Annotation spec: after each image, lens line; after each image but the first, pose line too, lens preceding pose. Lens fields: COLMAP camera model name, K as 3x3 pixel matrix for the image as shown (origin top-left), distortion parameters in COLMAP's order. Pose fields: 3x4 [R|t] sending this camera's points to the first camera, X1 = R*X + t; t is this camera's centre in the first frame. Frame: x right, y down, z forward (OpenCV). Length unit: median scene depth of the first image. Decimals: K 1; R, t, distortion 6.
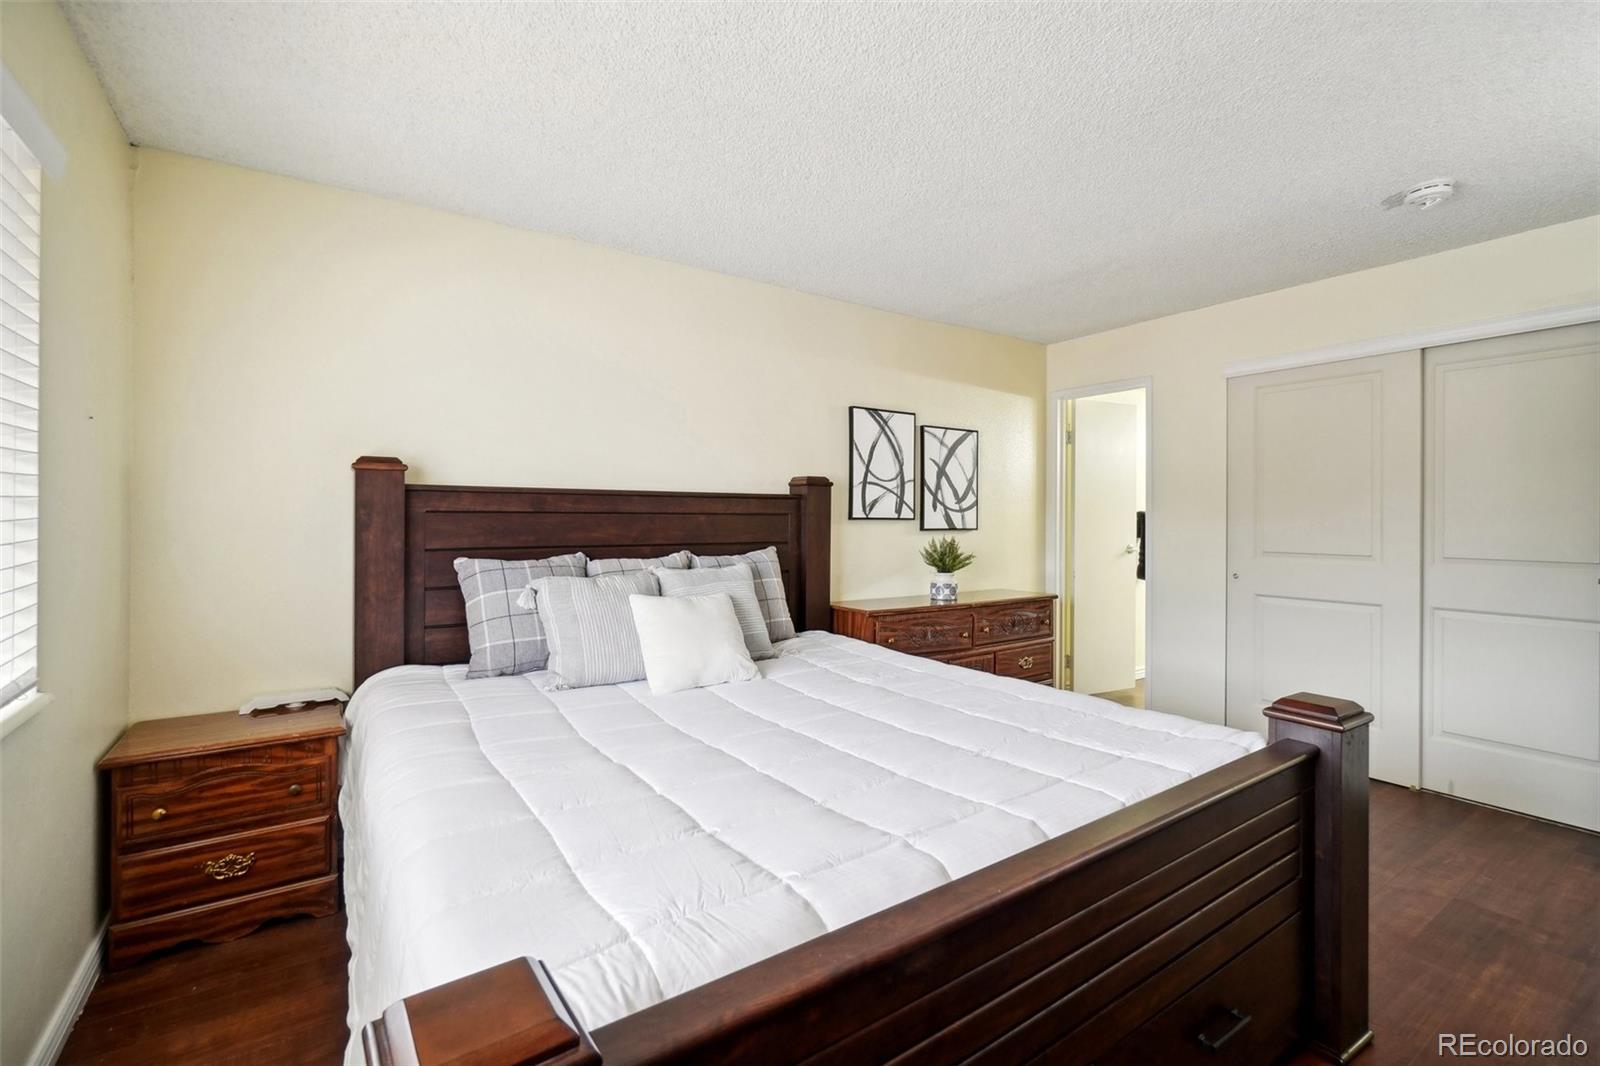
lens RADIAL K [[702.3, 0, 788.9], [0, 702.3, 524.0], [0, 0, 1]] dist [-0.000999, -0.000130]
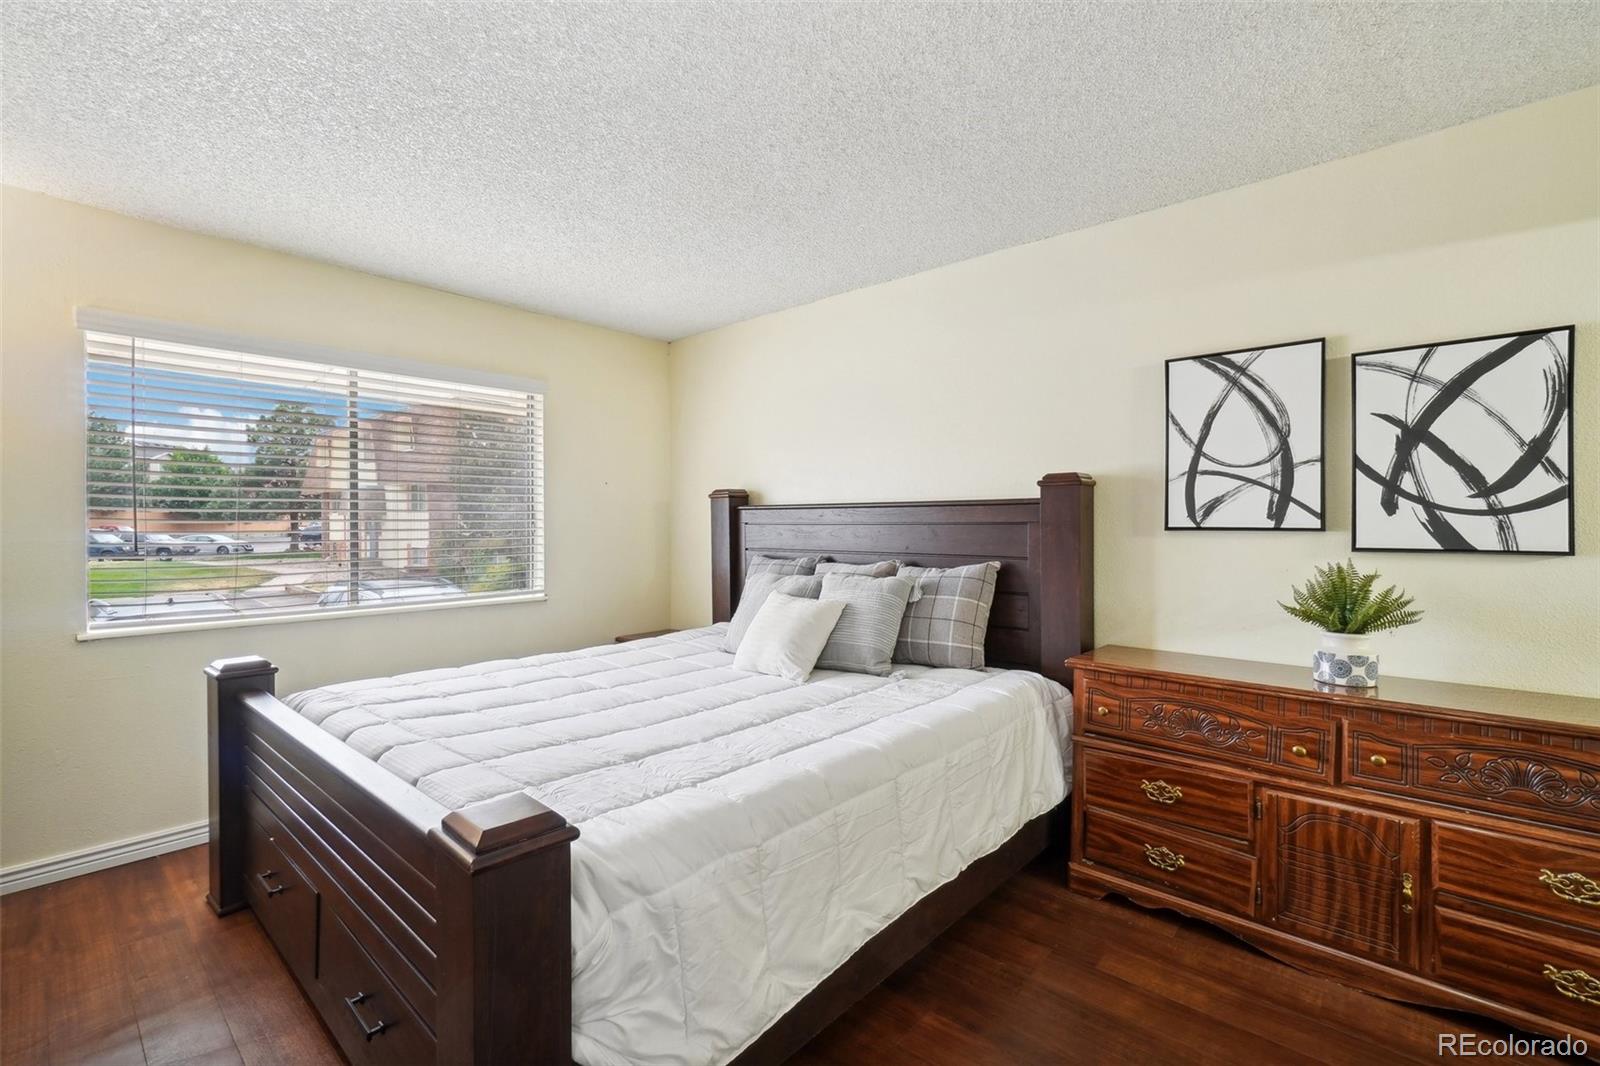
lens RADIAL K [[702.3, 0, 788.9], [0, 702.3, 524.0], [0, 0, 1]] dist [-0.000999, -0.000130]
pose [[0.240561, -0.005717, -0.970617, 0.623410], [-0.009586, 0.999920, -0.008266, -0.002824], [0.970587, 0.011293, 0.240487, 0.468953]]
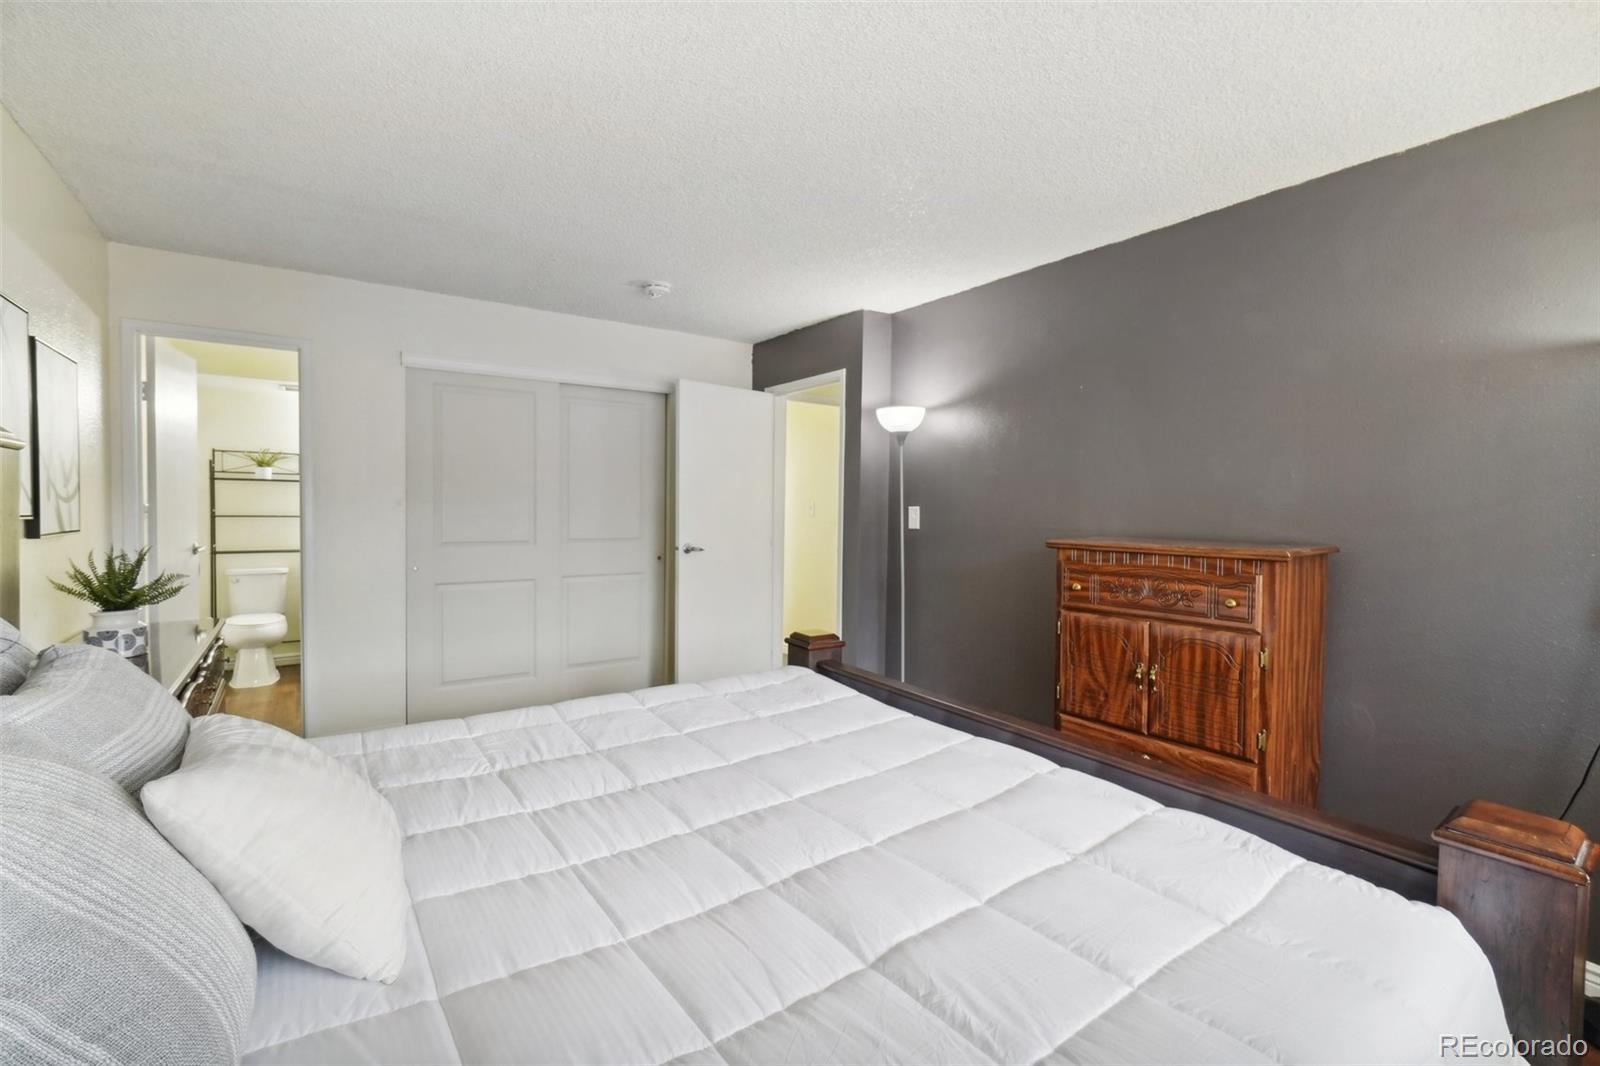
lens RADIAL K [[702.3, 0, 788.9], [0, 702.3, 524.0], [0, 0, 1]] dist [-0.000999, -0.000130]
pose [[-0.013297, -0.029571, 0.999474, -0.349343], [0.001380, 0.999561, 0.029592, -0.016967], [-0.999911, 0.001773, -0.013250, 0.461311]]
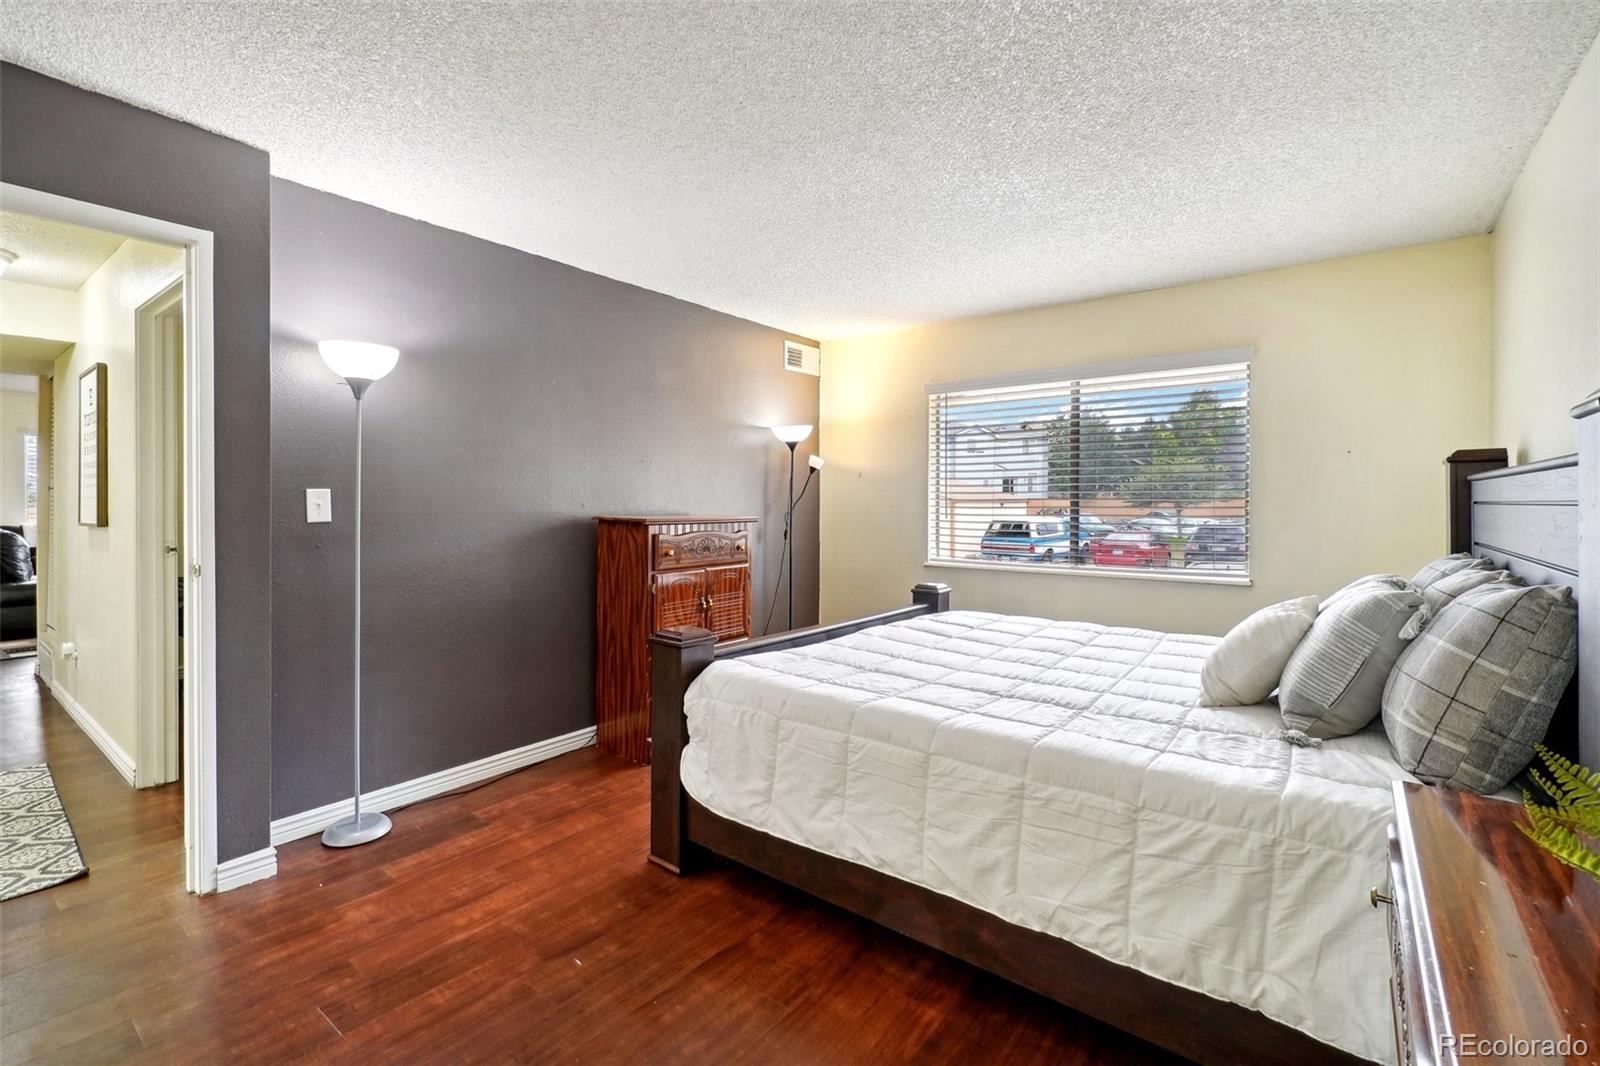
lens RADIAL K [[702.3, 0, 788.9], [0, 702.3, 524.0], [0, 0, 1]] dist [-0.000999, -0.000130]
pose [[-0.954119, 0.000887, -0.299427, 0.420224], [-0.010892, 0.999231, 0.037666, -0.007808], [0.299230, 0.039199, -0.953375, 1.044935]]
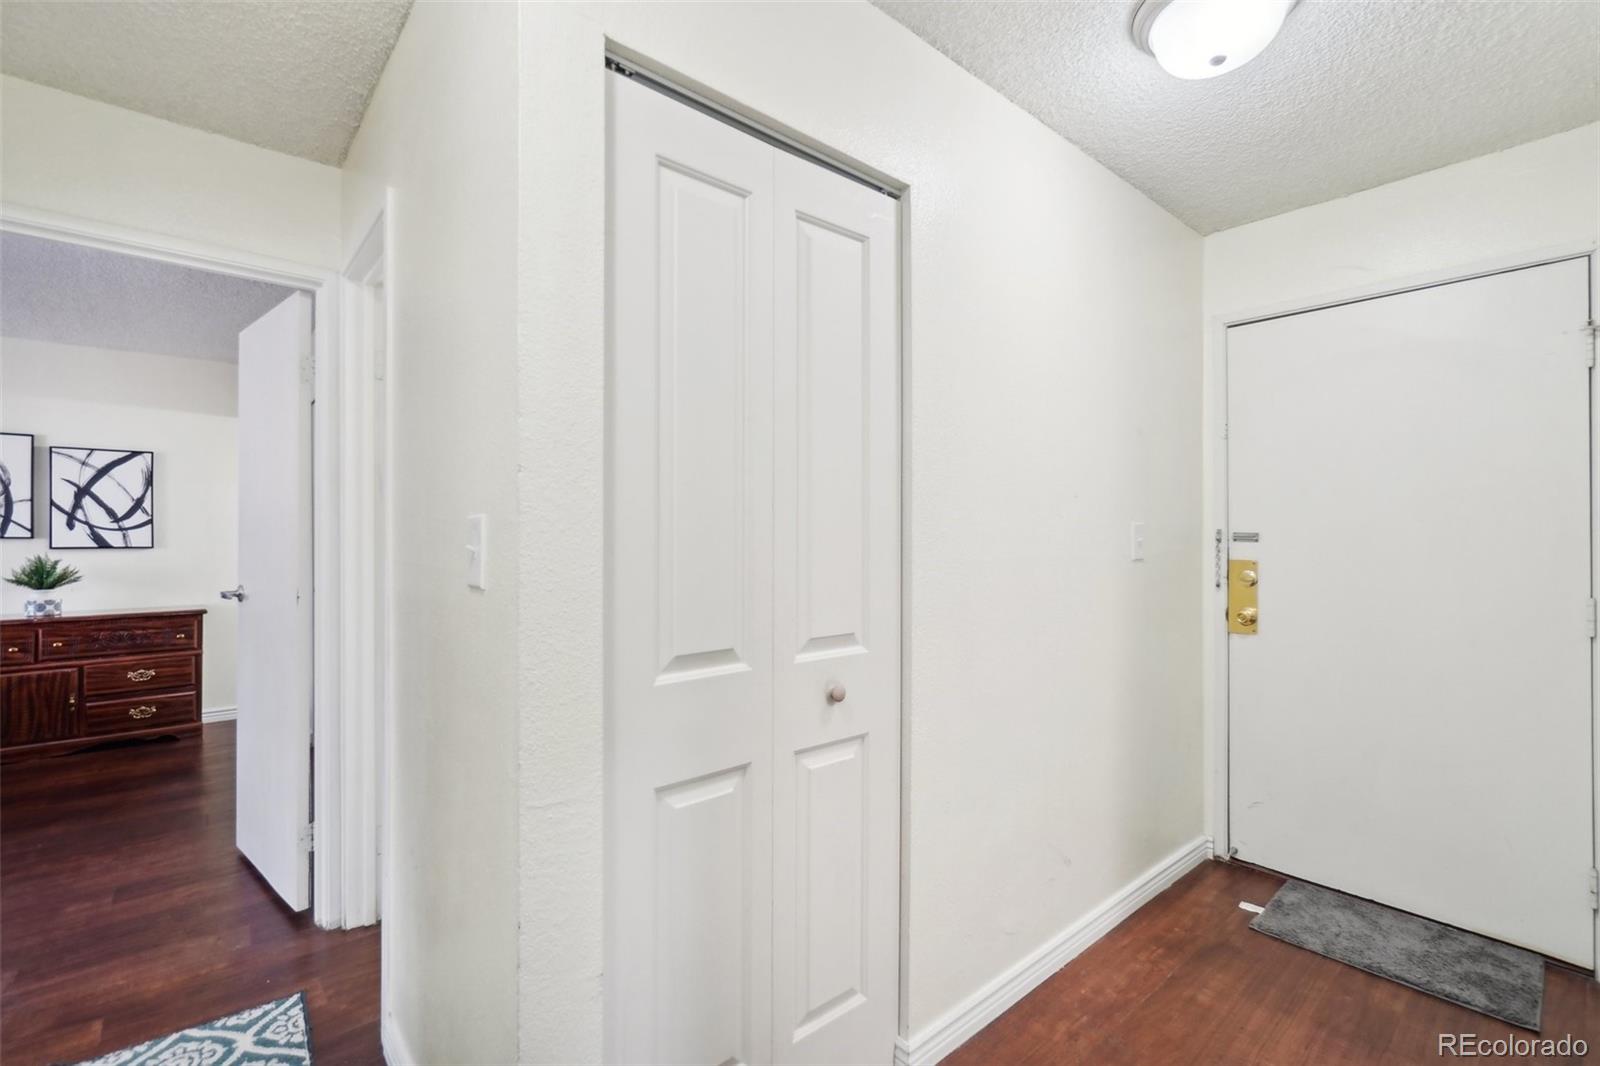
lens RADIAL K [[715.5, 0, 800.0], [0, 715.5, 533.0], [0, 0, 1]] dist [-0.002235, -0.000434]
pose [[0.994059, -0.003548, 0.108789, 1.202737], [0.005024, 0.999899, -0.013293, 0.005692], [-0.108731, 0.013760, 0.993976, -0.160876]]
